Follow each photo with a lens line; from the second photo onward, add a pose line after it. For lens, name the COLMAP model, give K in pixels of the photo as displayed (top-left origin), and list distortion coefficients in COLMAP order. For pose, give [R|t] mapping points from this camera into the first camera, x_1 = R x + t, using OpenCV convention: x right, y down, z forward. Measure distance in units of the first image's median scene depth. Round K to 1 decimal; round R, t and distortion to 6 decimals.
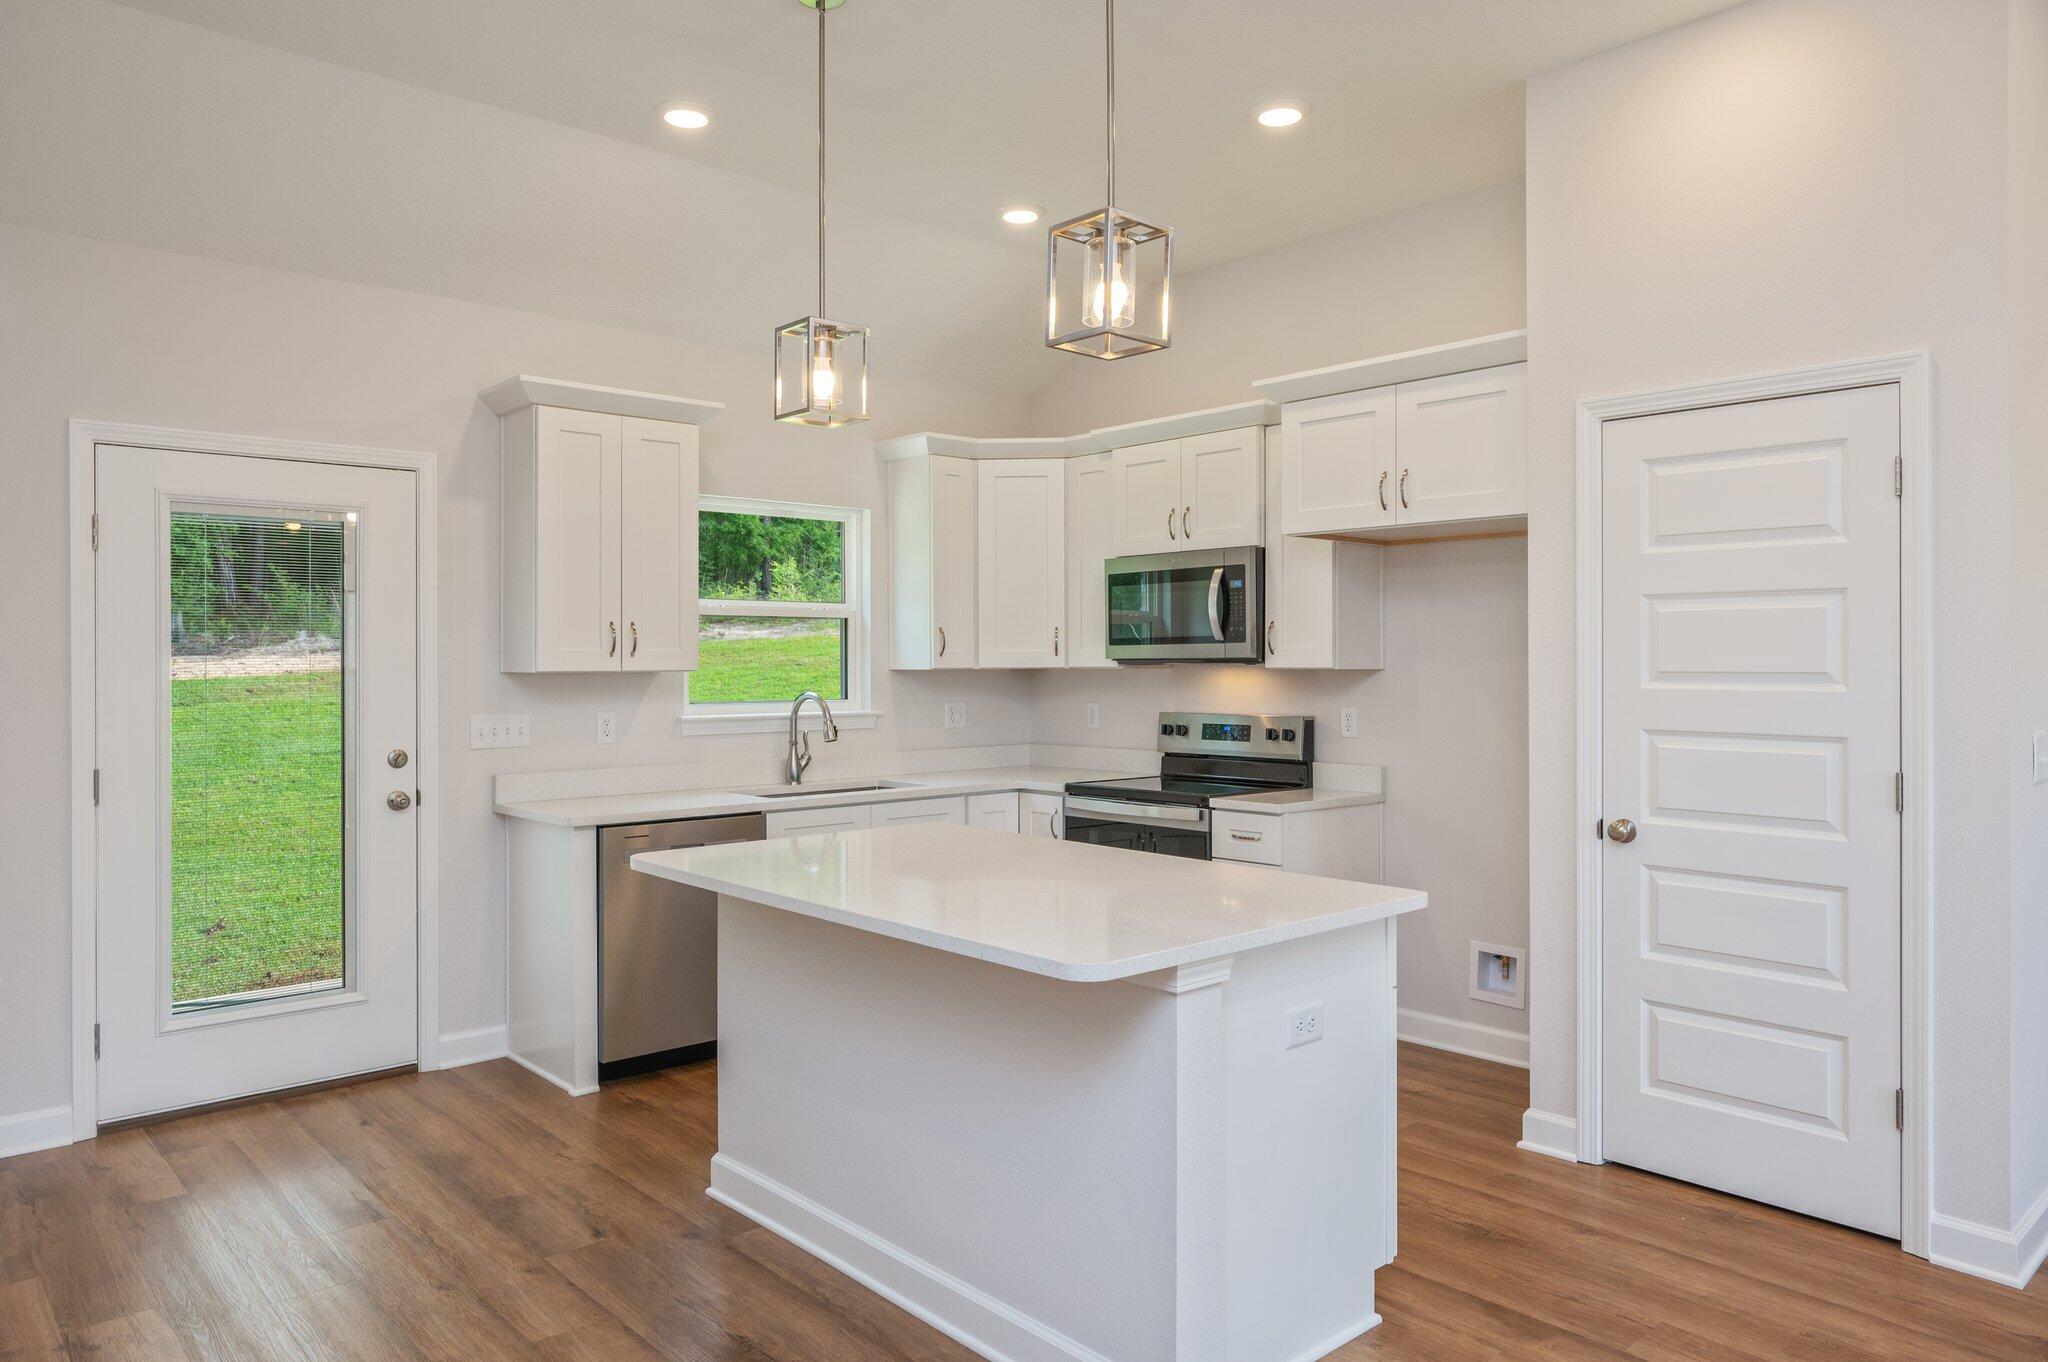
lens RADIAL K [[1345.1, 0, 1033.5], [0, 1345.1, 652.8], [0, 0, 1]] dist [-0.008691, 0.006352]
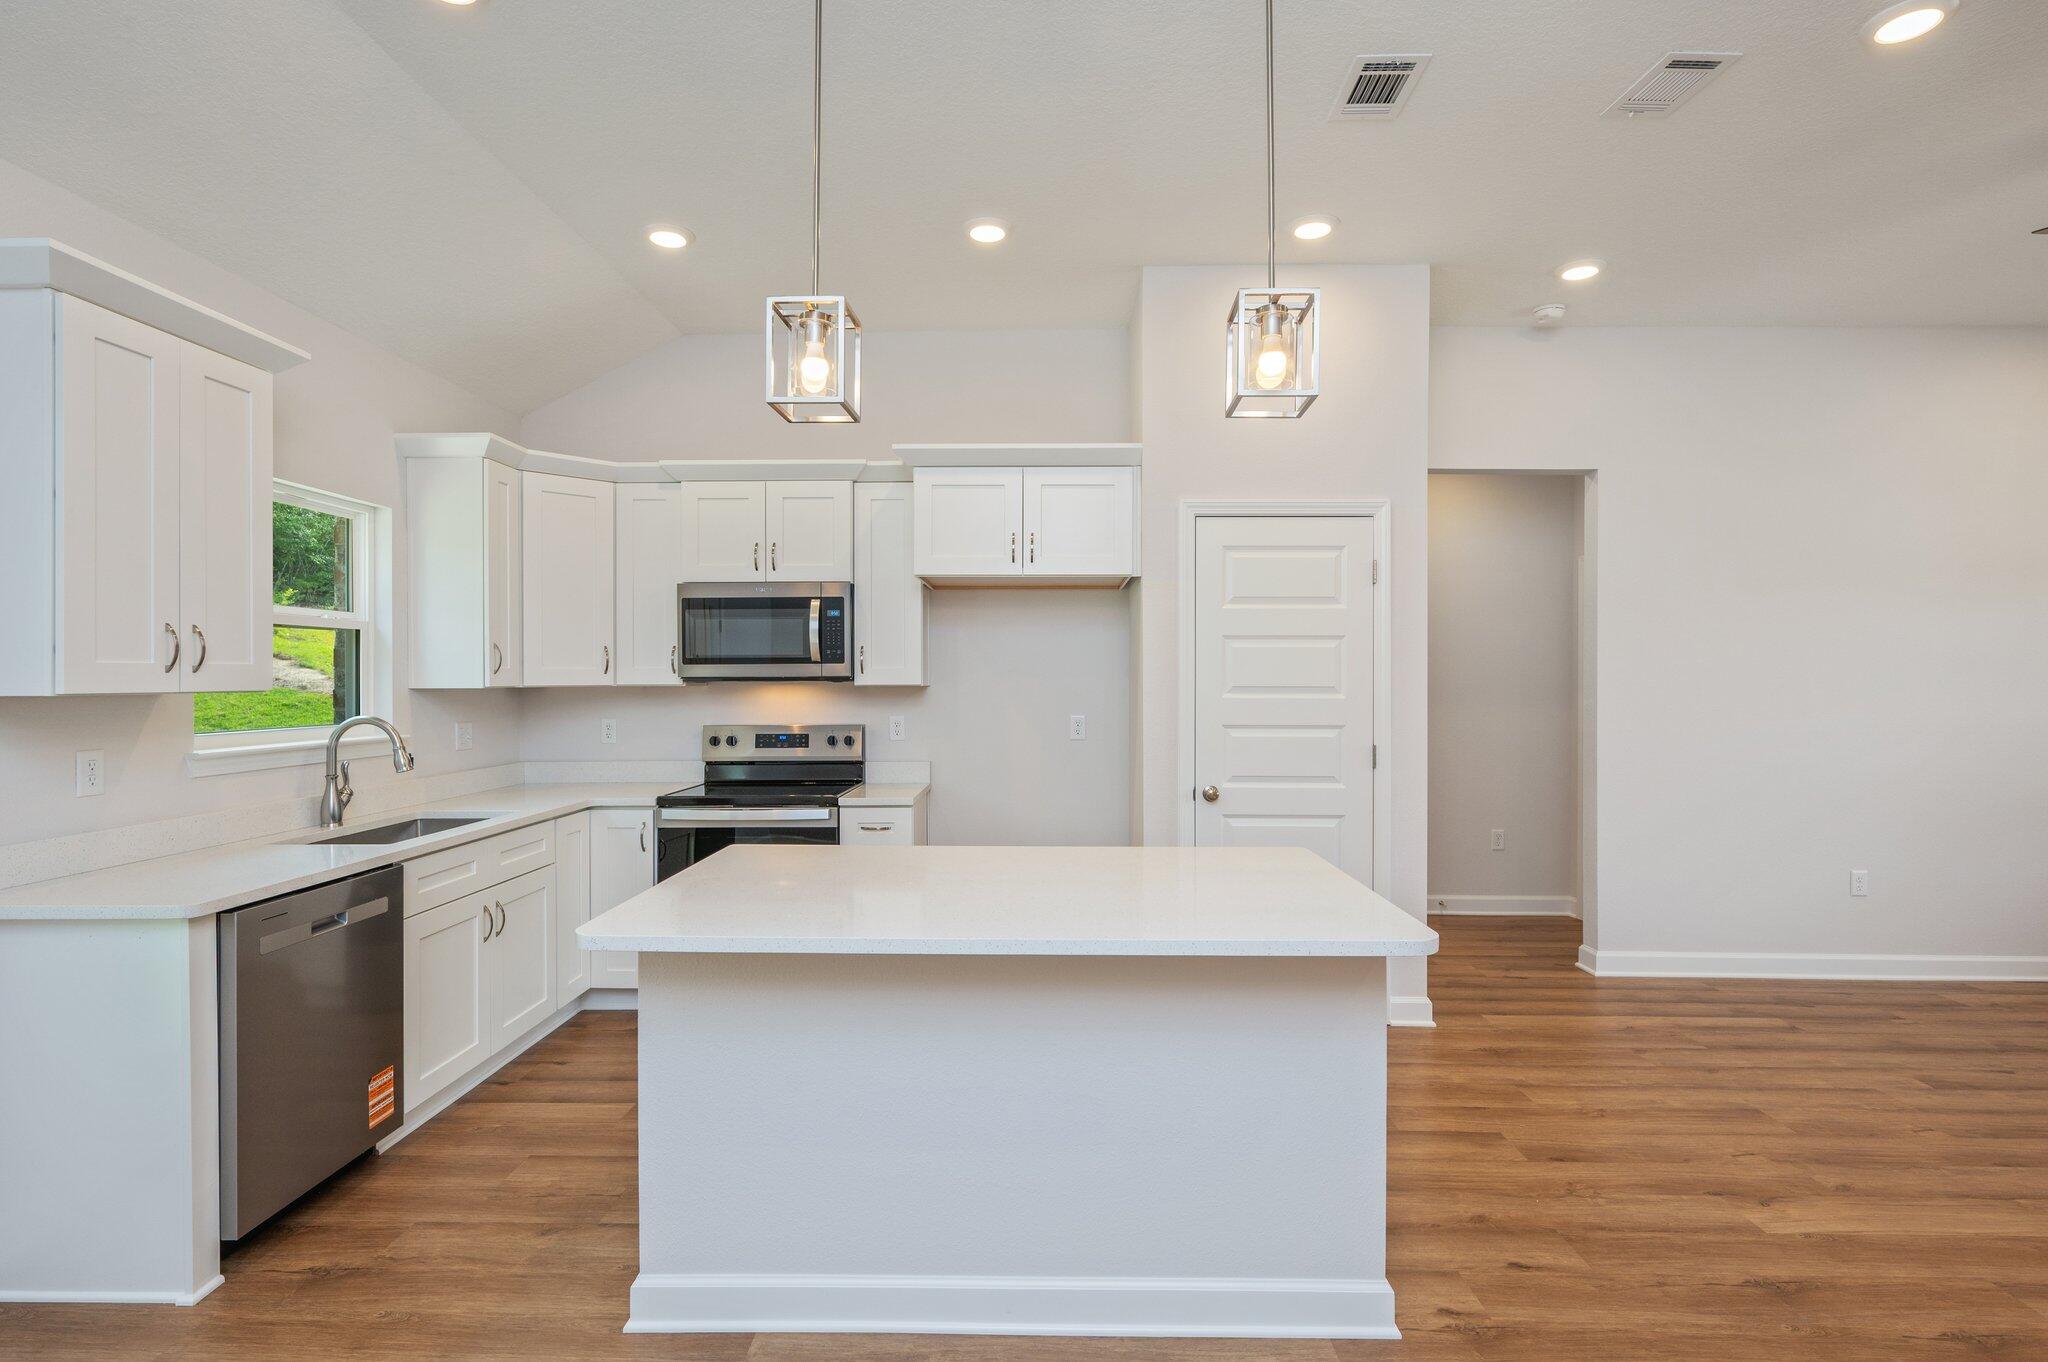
lens RADIAL K [[983.7, 0, 1023.9], [0, 983.7, 680.4], [0, 0, 1]] dist [-0.000792, 0.001000]
pose [[0.685750, 0.000196, 0.727837, -0.367744], [-0.005044, 0.999977, 0.004483, 0.002579], [-0.727820, -0.006745, 0.685735, 0.299591]]
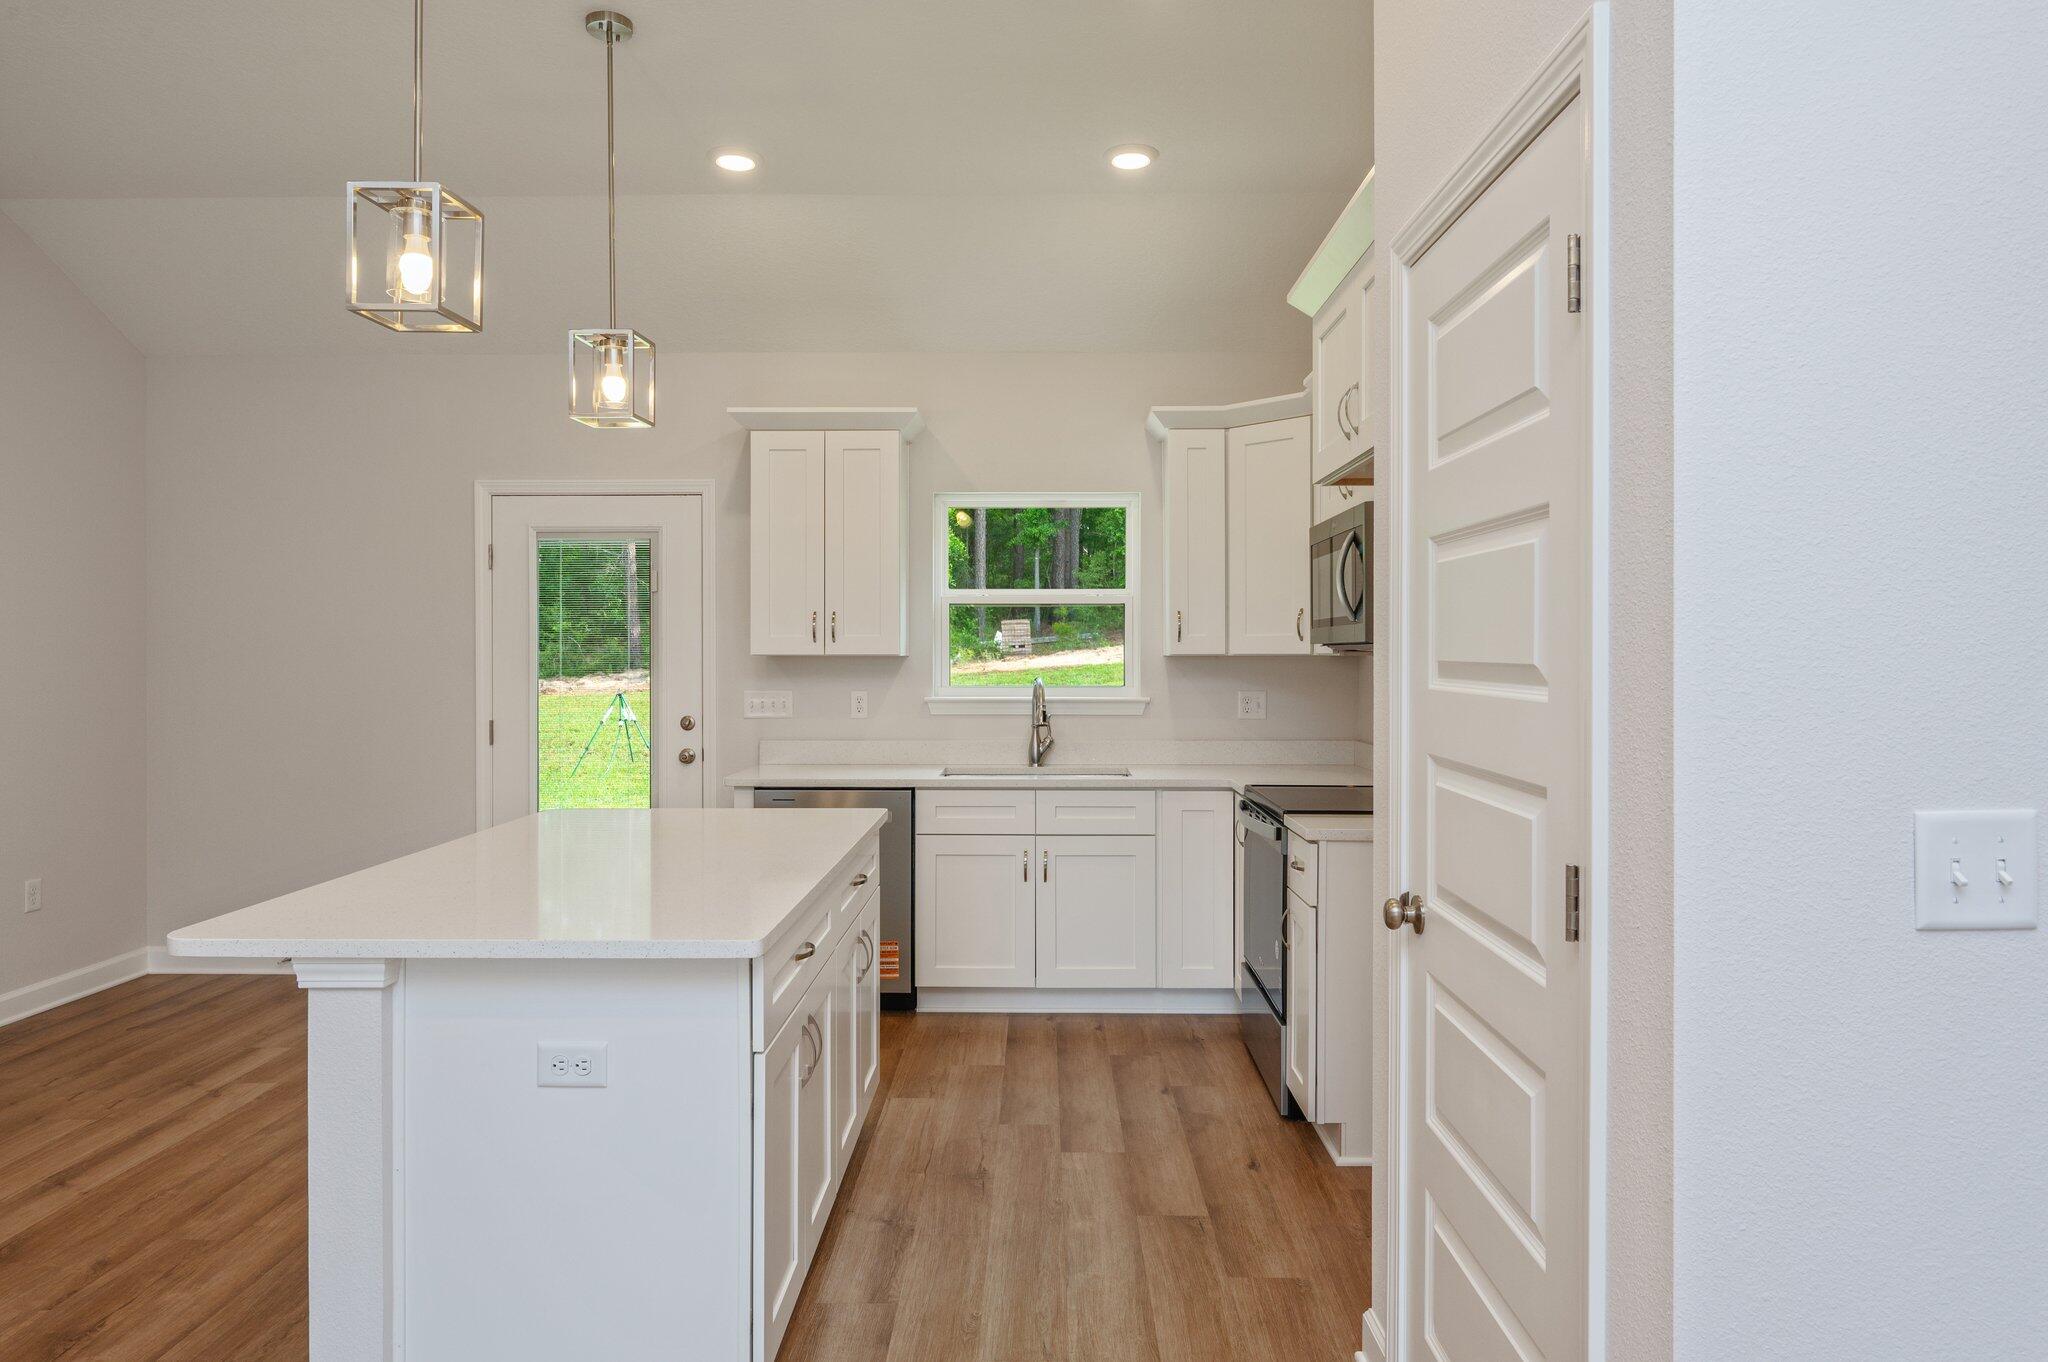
lens RADIAL K [[1243.9, 0, 1024.5], [0, 1243.9, 653.6], [0, 0, 1]] dist [-0.001167, -0.000026]
pose [[0.730925, 0.003825, -0.682448, 0.520181], [0.002849, 0.999958, 0.008657, 0.003480], [0.682452, -0.008272, 0.730883, 0.334433]]
